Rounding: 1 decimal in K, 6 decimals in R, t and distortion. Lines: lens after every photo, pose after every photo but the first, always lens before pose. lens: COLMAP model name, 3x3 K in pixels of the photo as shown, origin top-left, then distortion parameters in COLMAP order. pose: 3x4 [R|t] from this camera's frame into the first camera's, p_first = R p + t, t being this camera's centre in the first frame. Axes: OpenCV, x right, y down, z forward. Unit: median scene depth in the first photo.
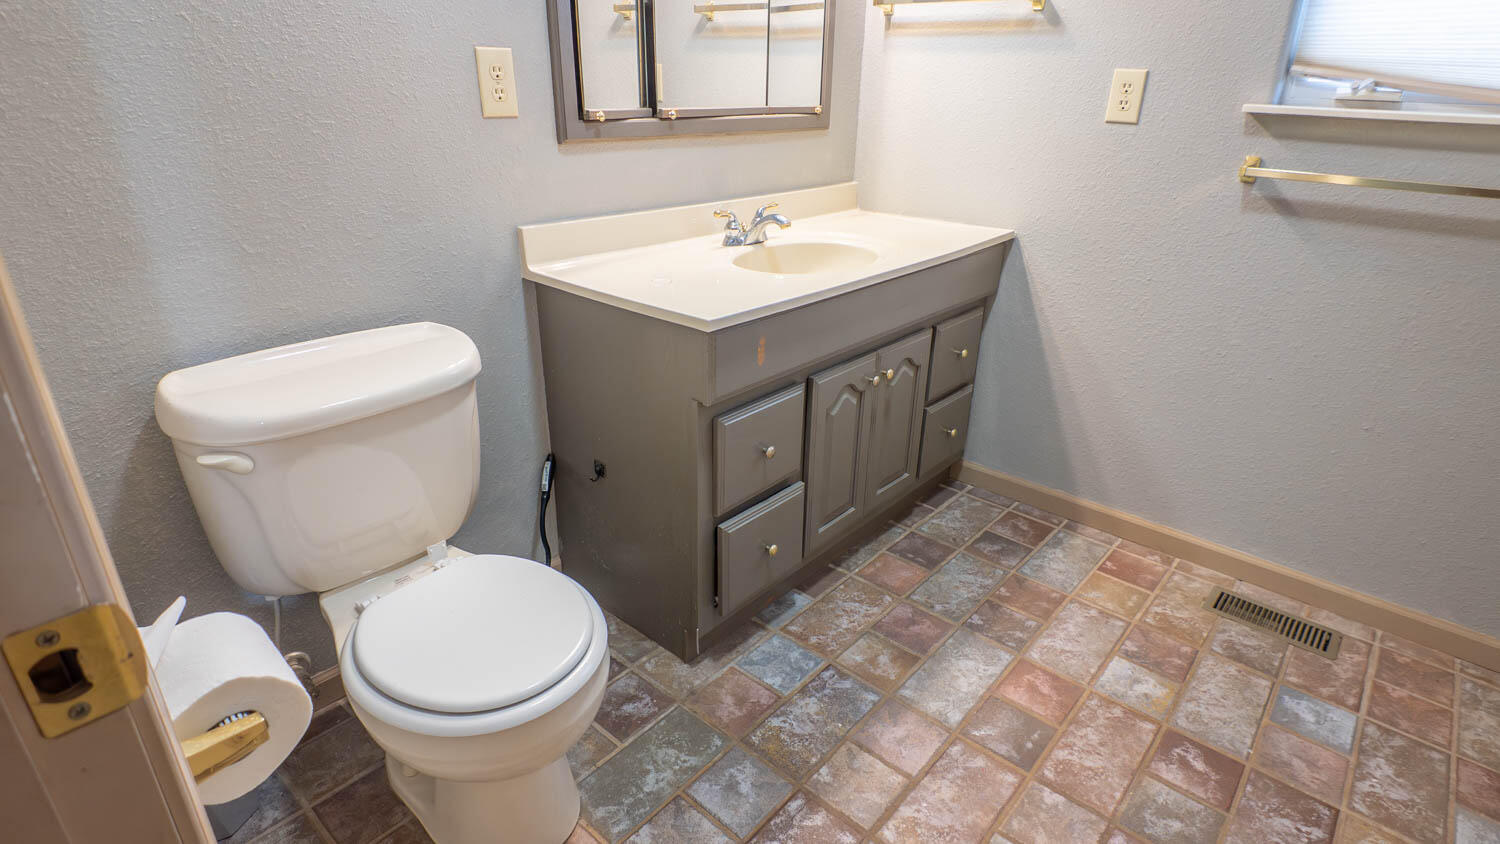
lens RADIAL K [[794.3, 0, 757.5], [0, 794.3, 436.7], [0, 0, 1]] dist [0.027878, -0.039057]
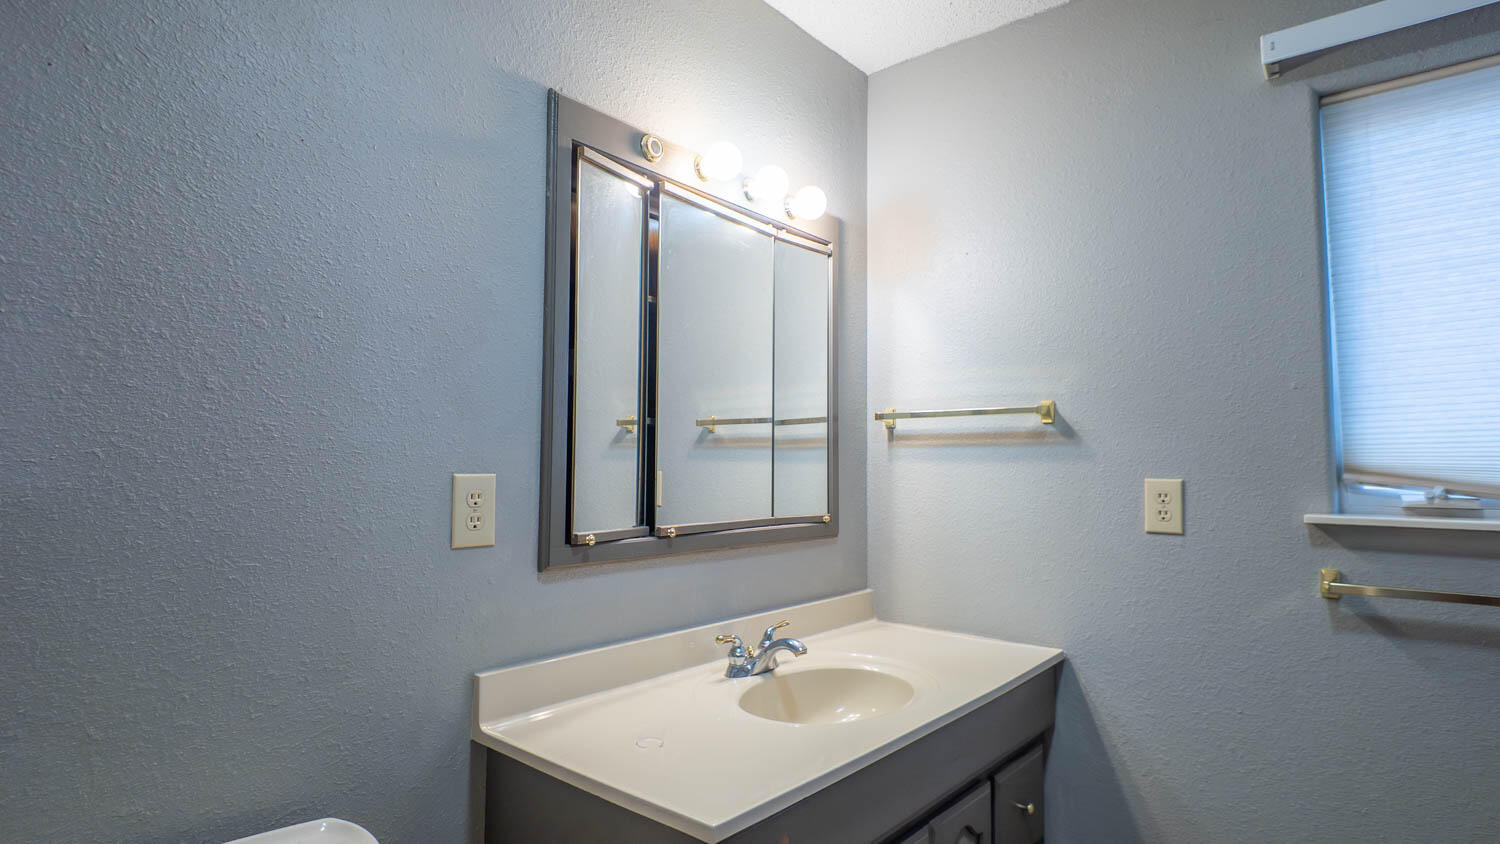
lens RADIAL K [[780.9, 0, 743.5], [0, 780.9, 419.8], [0, 0, 1]] dist [0.052430, -0.059769]
pose [[0.999950, -0.009816, -0.001808, -0.021095], [0.007868, 0.886676, -0.462325, -0.099205], [0.006141, 0.462288, 0.886709, 0.145568]]
